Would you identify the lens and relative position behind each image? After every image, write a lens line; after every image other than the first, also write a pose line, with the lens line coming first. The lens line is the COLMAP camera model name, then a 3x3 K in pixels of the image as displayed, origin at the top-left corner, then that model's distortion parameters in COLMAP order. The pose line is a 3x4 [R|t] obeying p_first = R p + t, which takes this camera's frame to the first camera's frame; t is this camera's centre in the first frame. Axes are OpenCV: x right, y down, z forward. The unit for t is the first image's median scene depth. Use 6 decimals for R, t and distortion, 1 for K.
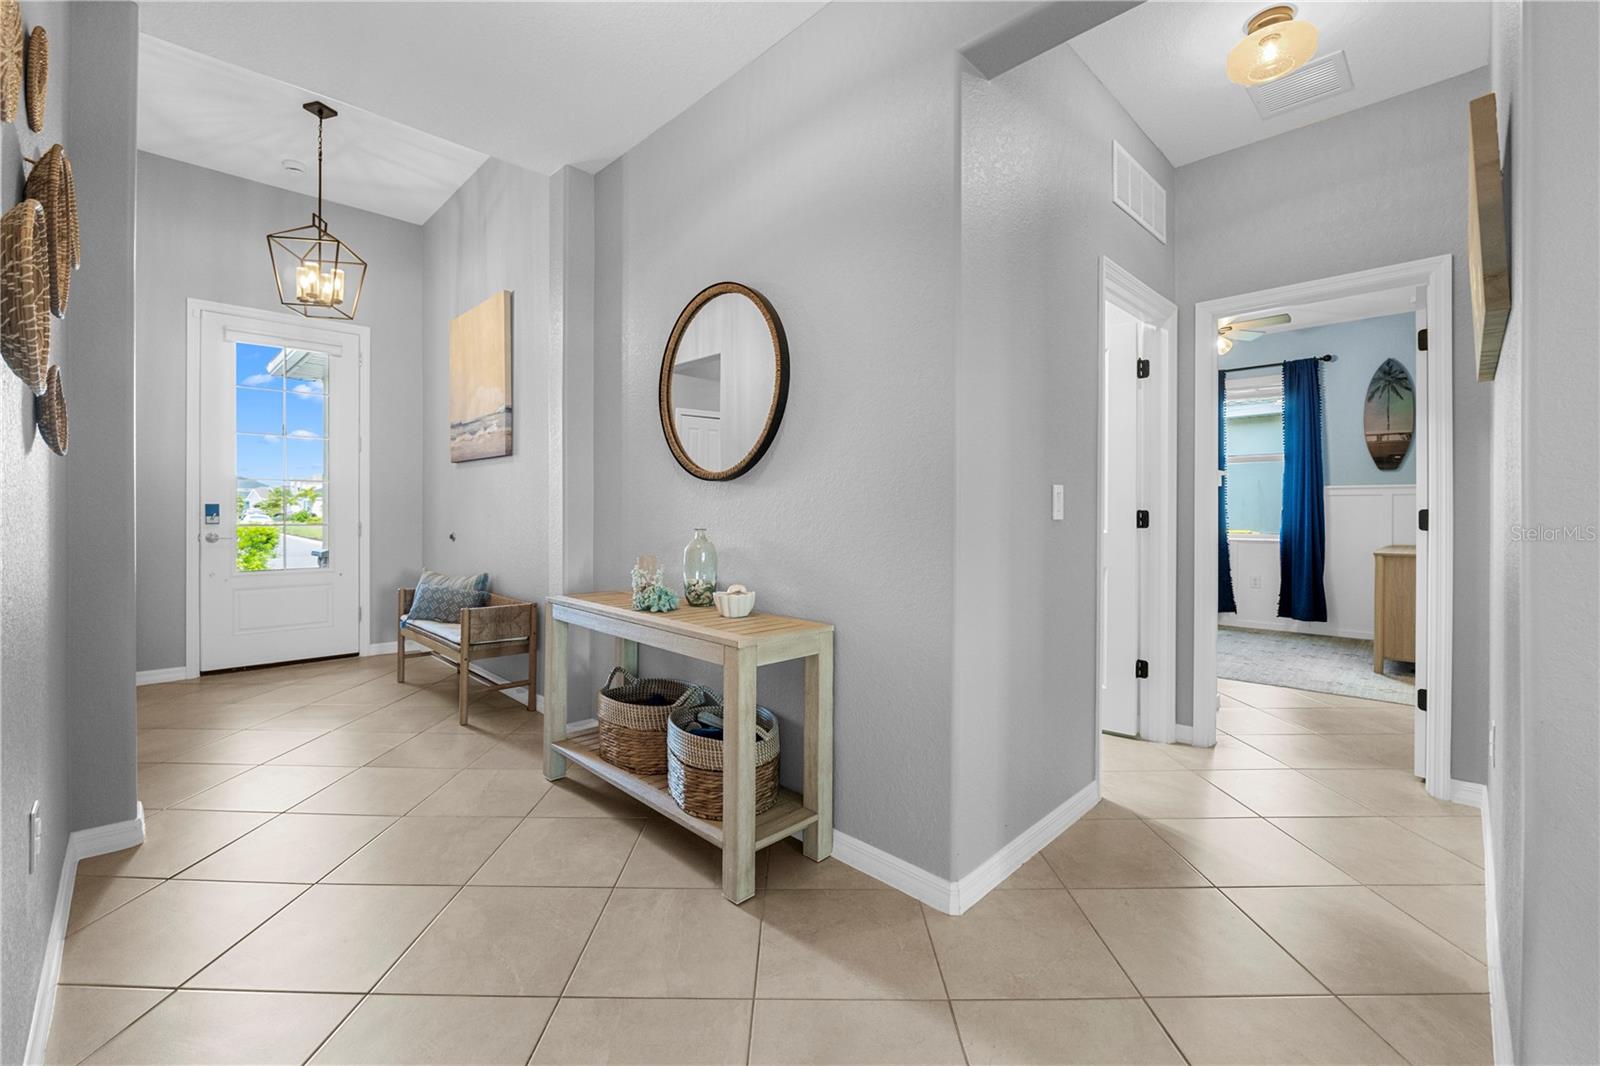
lens RADIAL K [[667.8, 0, 804.6], [0, 667.8, 510.8], [0, 0, 1]] dist [-0.011349, 0.000181]
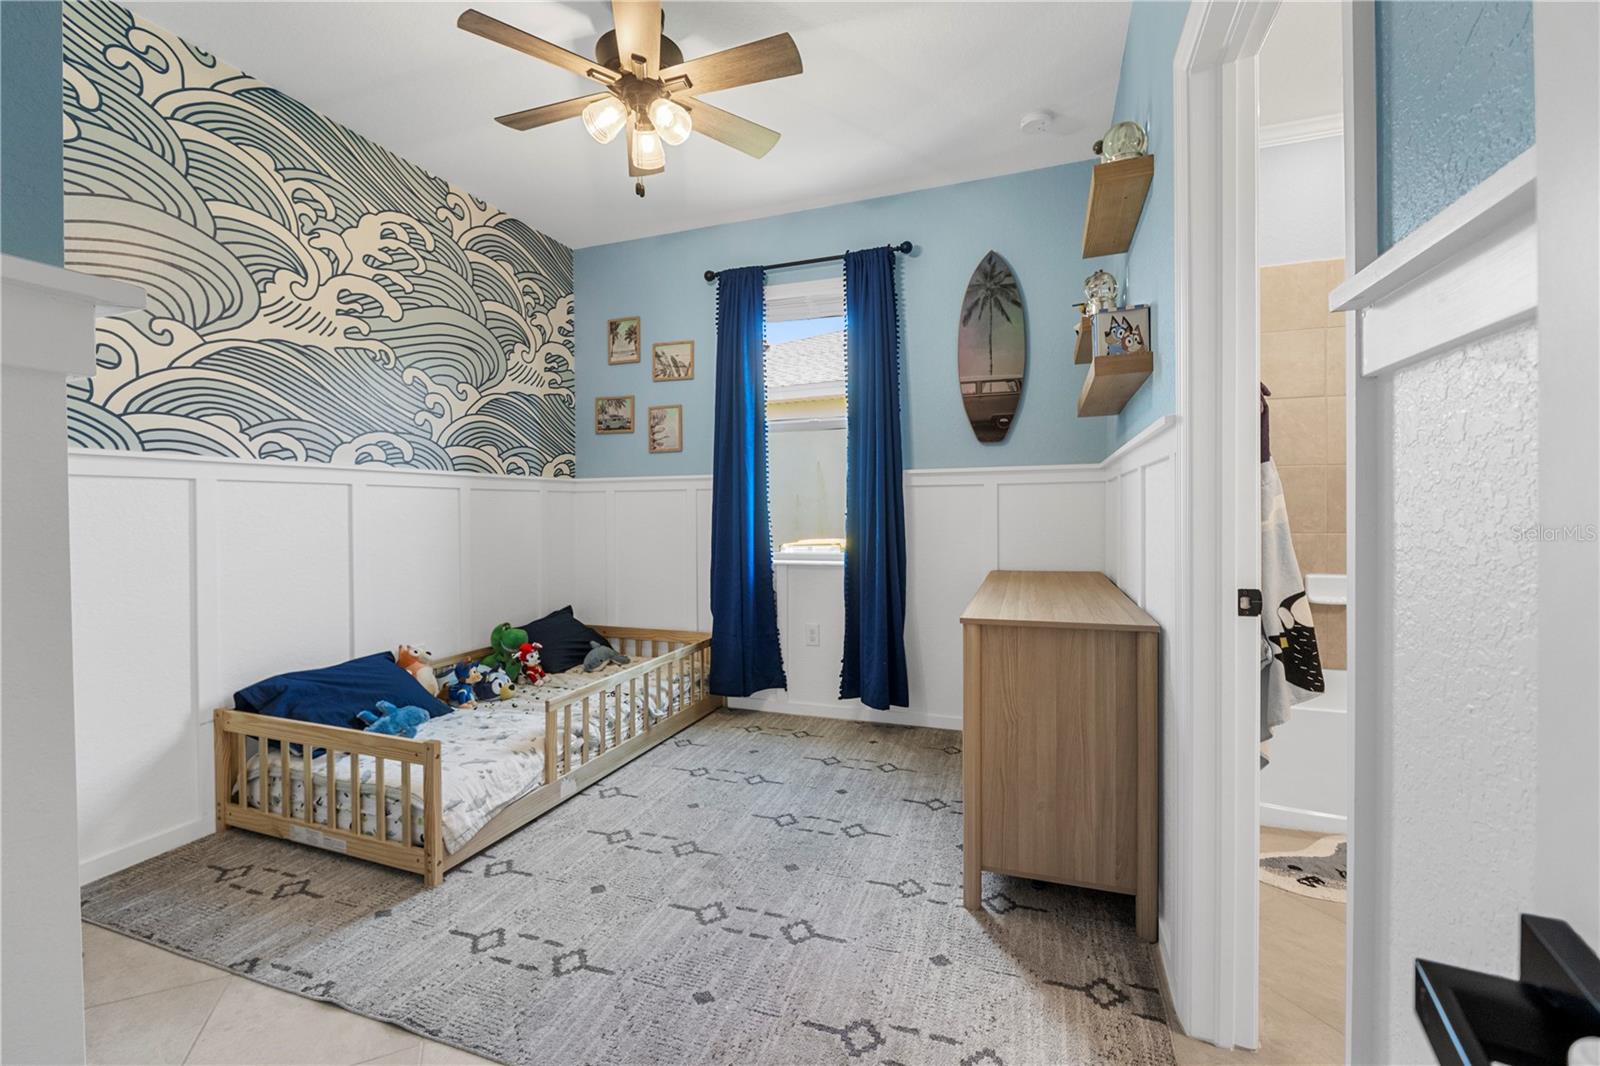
lens RADIAL K [[667.8, 0, 804.6], [0, 667.8, 510.8], [0, 0, 1]] dist [-0.011349, 0.000181]
pose [[0.903904, -0.008961, 0.427641, 0.468184], [0.008630, 0.999959, 0.002713, -0.003594], [-0.427648, 0.001238, 0.903945, 0.524742]]
